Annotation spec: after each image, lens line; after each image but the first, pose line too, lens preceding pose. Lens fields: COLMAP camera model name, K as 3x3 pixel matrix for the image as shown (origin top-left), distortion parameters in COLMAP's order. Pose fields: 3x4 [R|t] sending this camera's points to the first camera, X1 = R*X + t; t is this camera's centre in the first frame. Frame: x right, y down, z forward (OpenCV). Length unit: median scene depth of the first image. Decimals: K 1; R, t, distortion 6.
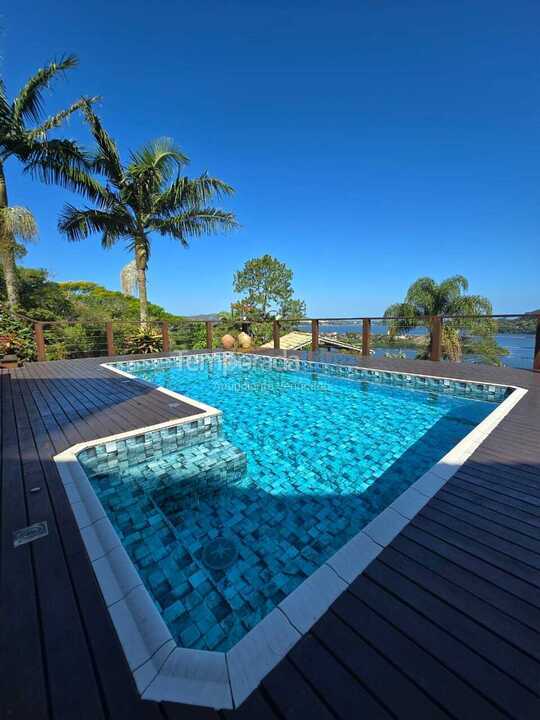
lens RADIAL K [[294.0, 0, 270.5], [0, 294.0, 361.1], [0, 0, 1]] dist [-0.007856, 0.000285]
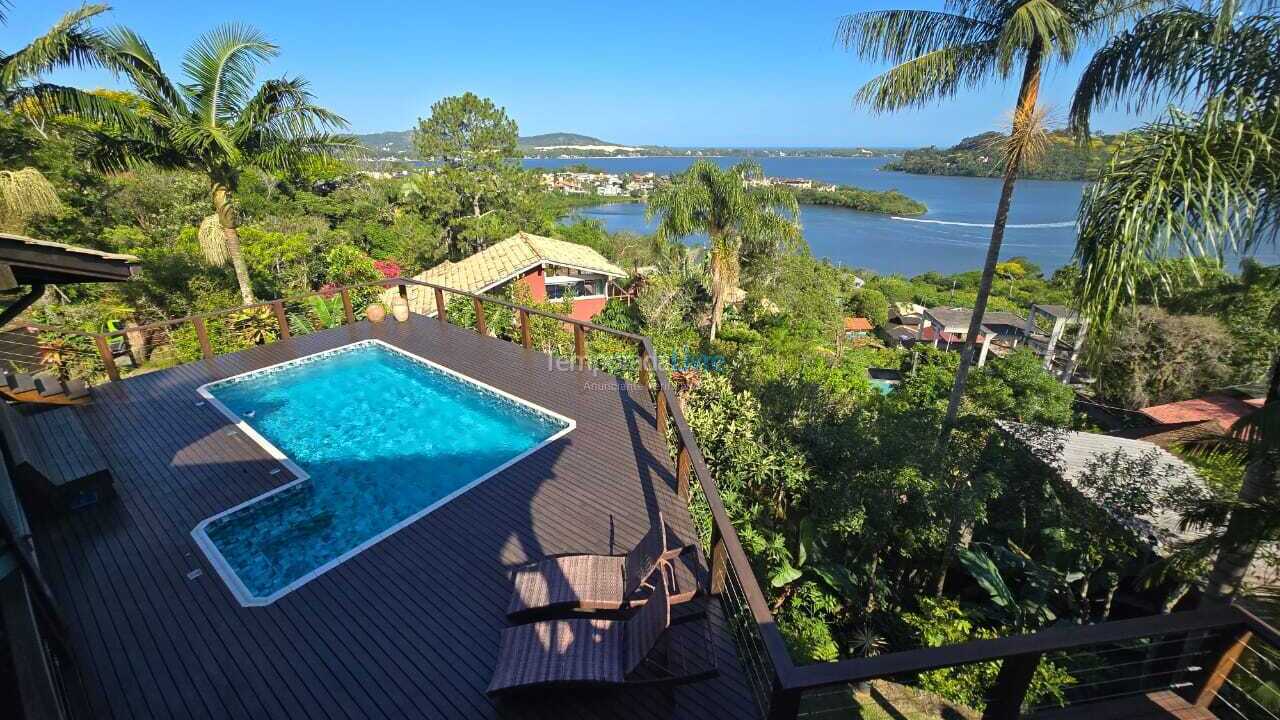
lens RADIAL K [[527.0, 0, 633.6], [0, 527.0, 356.5], [0, 0, 1]] dist [-0.000508, 0.000430]
pose [[0.985475, -0.055079, 0.160640, 0.110602], [0.013492, 0.968345, 0.249249, -0.110631], [-0.169283, -0.243462, 0.955023, -0.171553]]
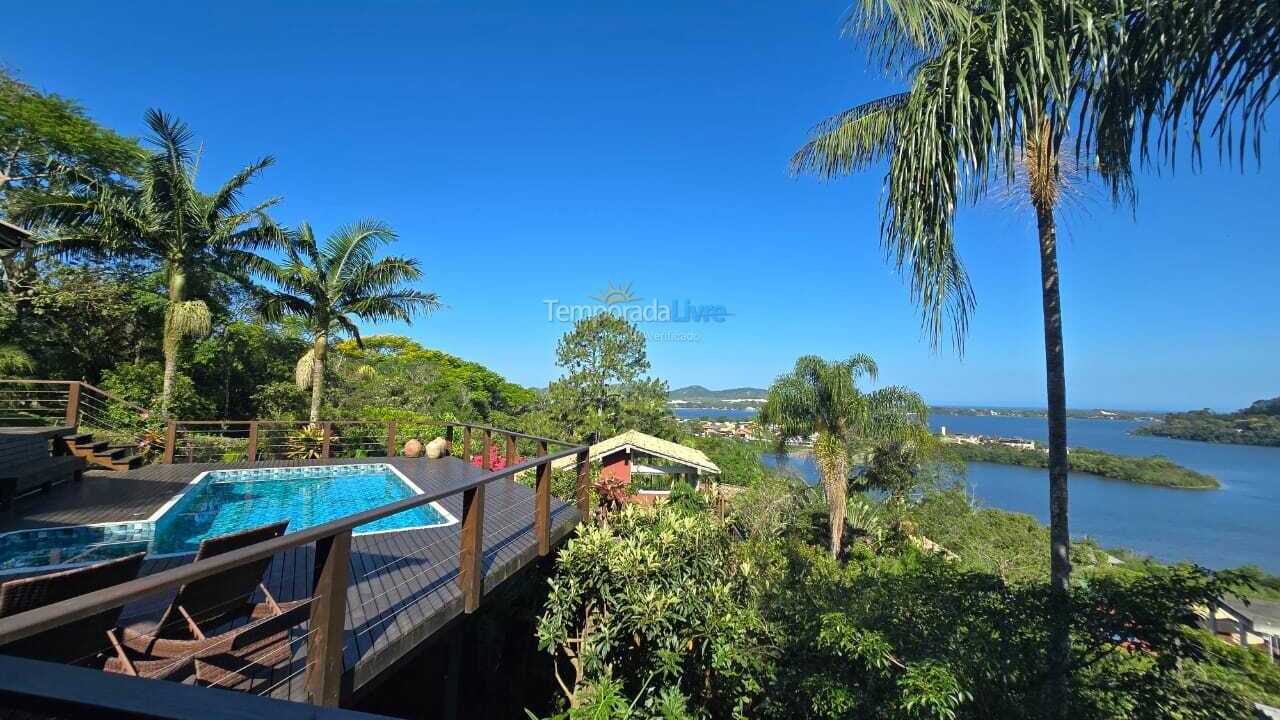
lens RADIAL K [[527.0, 0, 634.6], [0, 527.0, 361.1], [0, 0, 1]] dist [-0.000508, 0.000430]
pose [[0.983692, 0.022210, -0.178485, 0.262189], [-0.057811, 0.978733, -0.196822, -0.020237], [0.170318, 0.203930, 0.964056, -0.117829]]
